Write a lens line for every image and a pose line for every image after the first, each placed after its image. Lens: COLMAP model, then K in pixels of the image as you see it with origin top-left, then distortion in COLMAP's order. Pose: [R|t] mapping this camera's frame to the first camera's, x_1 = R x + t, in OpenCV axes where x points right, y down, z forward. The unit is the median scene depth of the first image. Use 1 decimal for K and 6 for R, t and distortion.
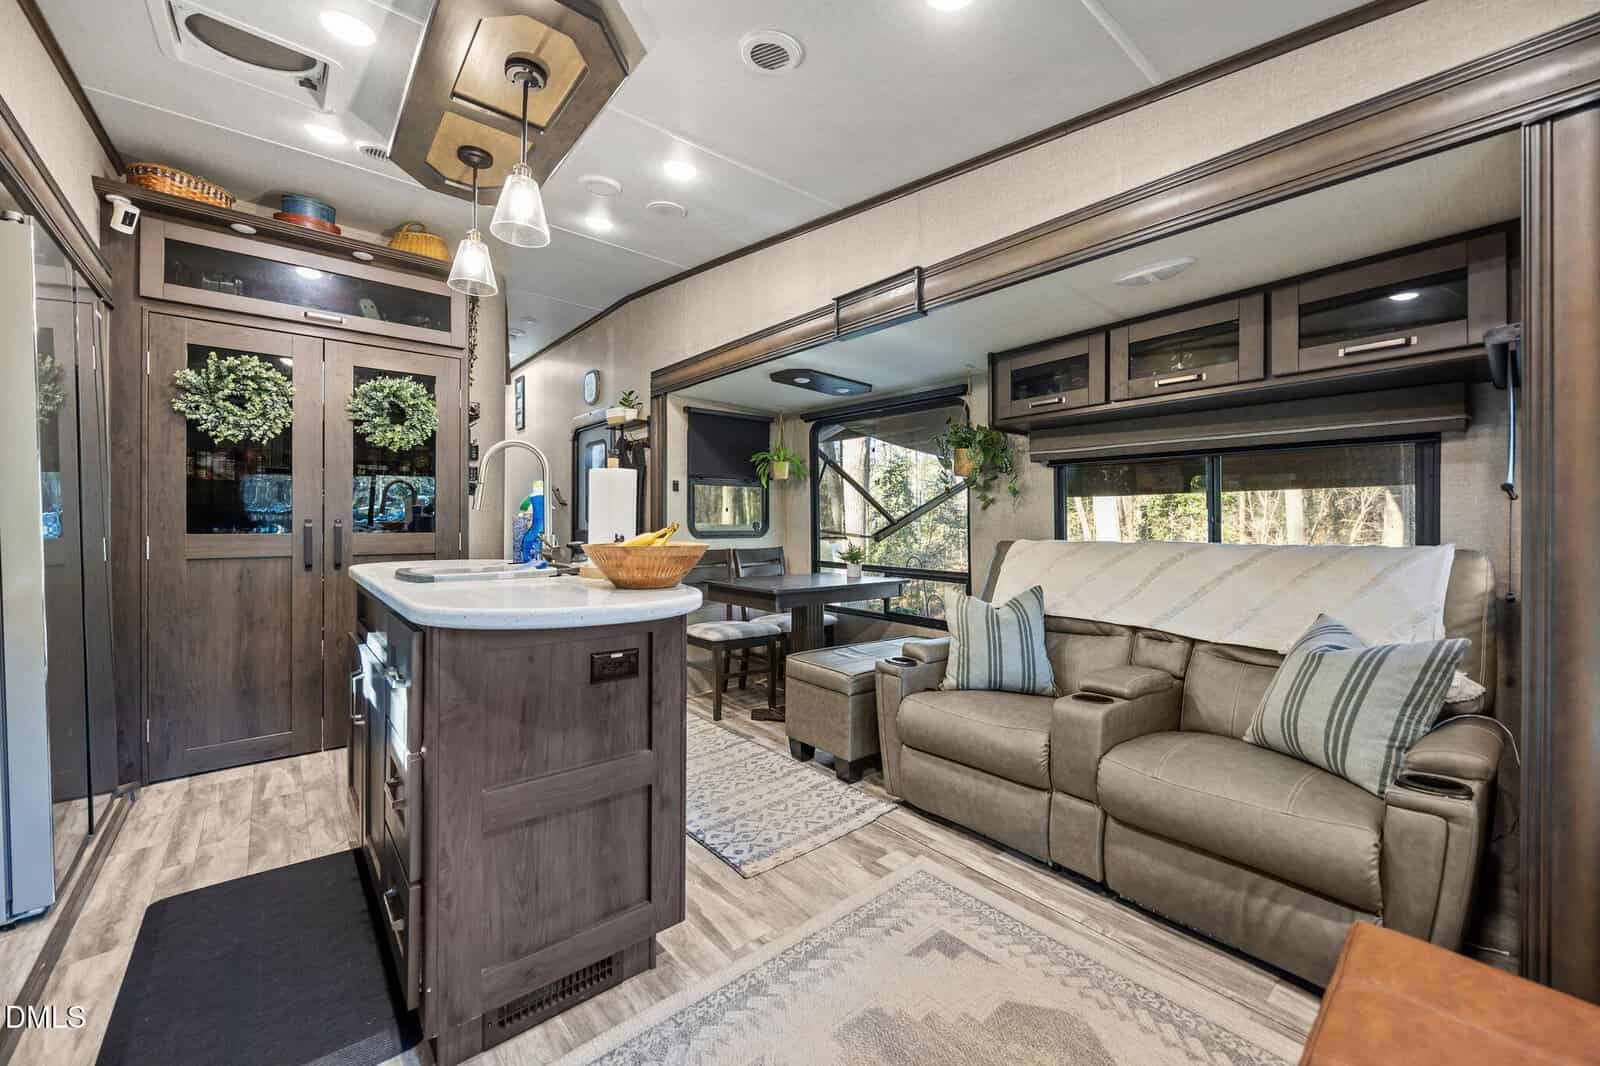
lens RADIAL K [[626.1, 0, 795.9], [0, 626.1, 521.4], [0, 0, 1]] dist [-0.002631, -0.000226]
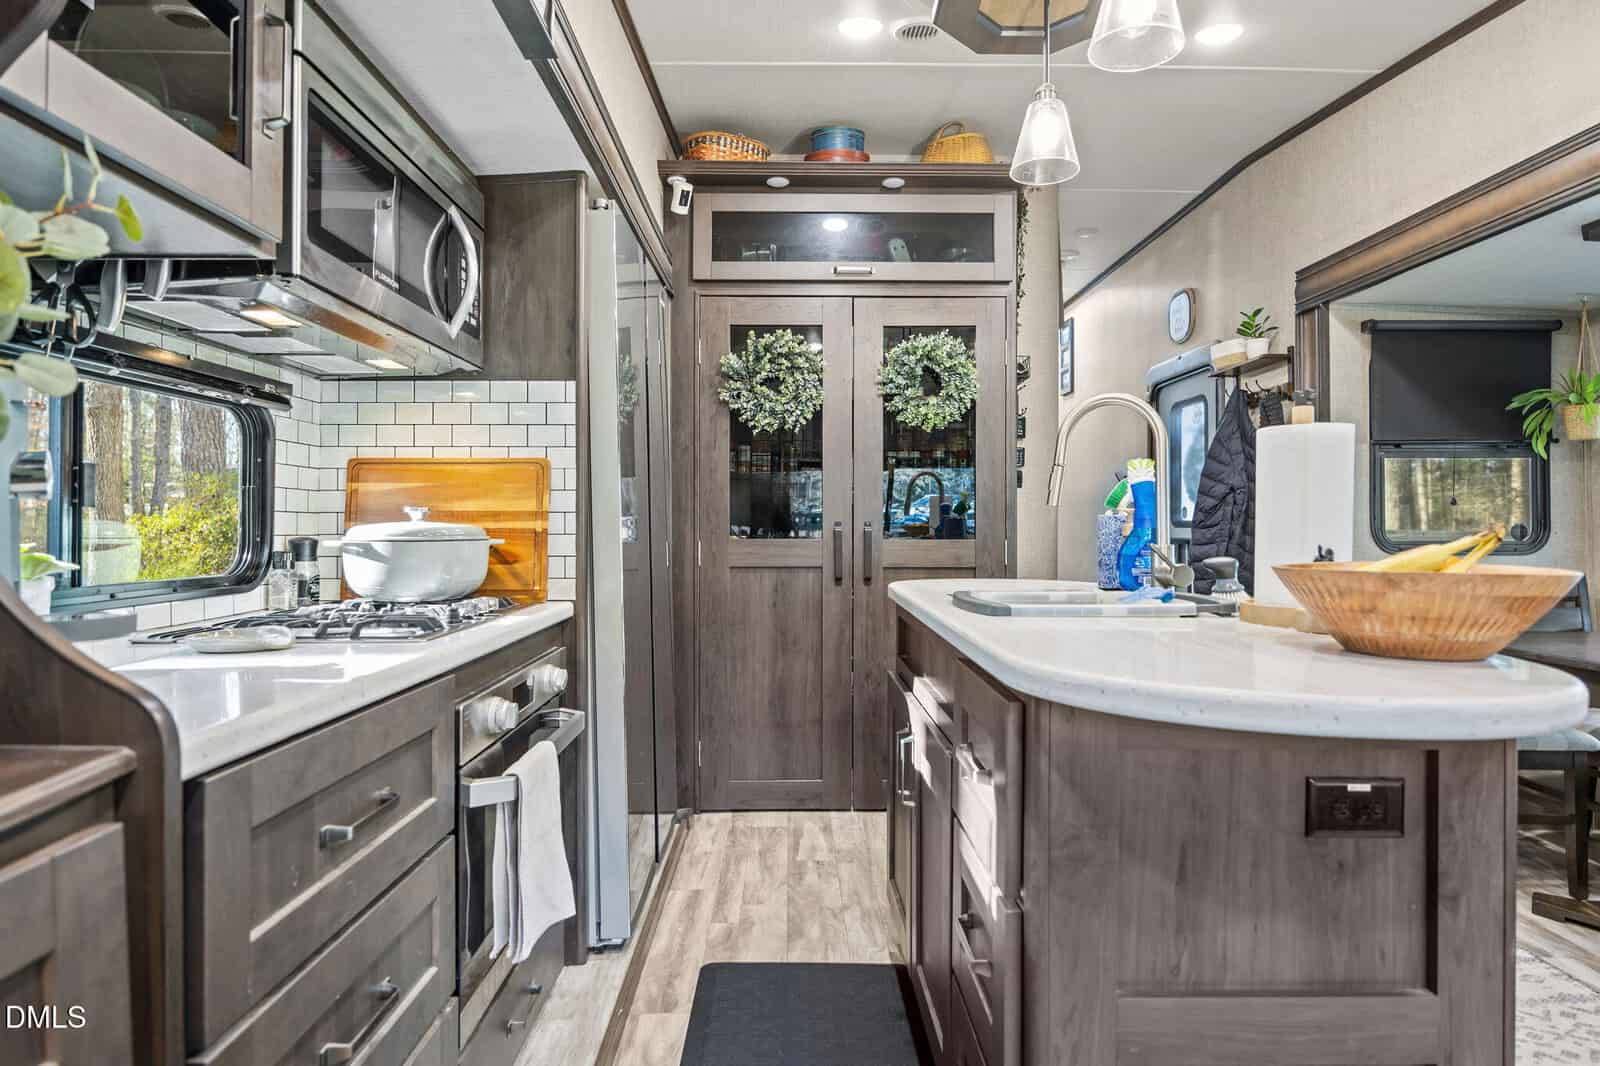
lens RADIAL K [[878.3, 0, 797.6], [0, 878.3, 525.3], [0, 0, 1]] dist [-0.000660, -0.000376]
pose [[0.771814, -0.000485, -0.635848, -0.105836], [0.000498, 1.000000, -0.000158, 0.001544], [0.635848, -0.000195, 0.771814, 0.095095]]
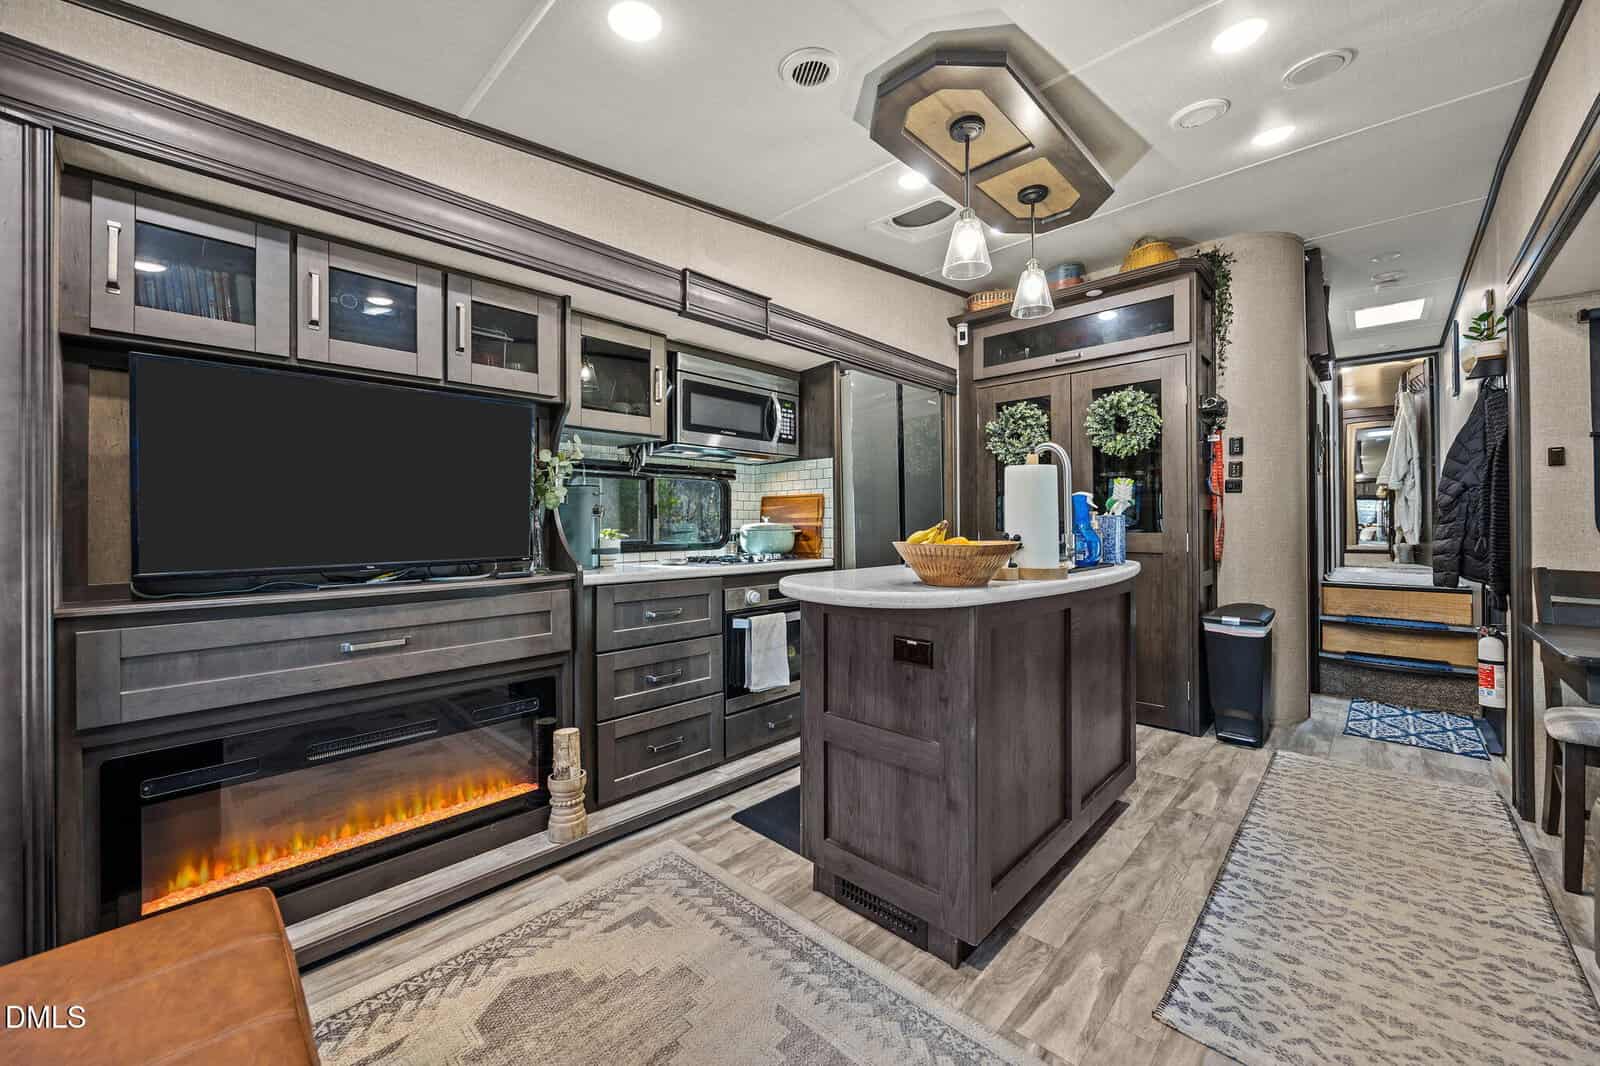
lens RADIAL K [[607.8, 0, 801.4], [0, 607.8, 522.4], [0, 0, 1]] dist [-0.001965, -0.000307]
pose [[0.107779, -0.005323, -0.994161, 0.429100], [0.003985, 0.999980, -0.004922, 0.004410], [0.994167, -0.003431, 0.107798, 0.395235]]
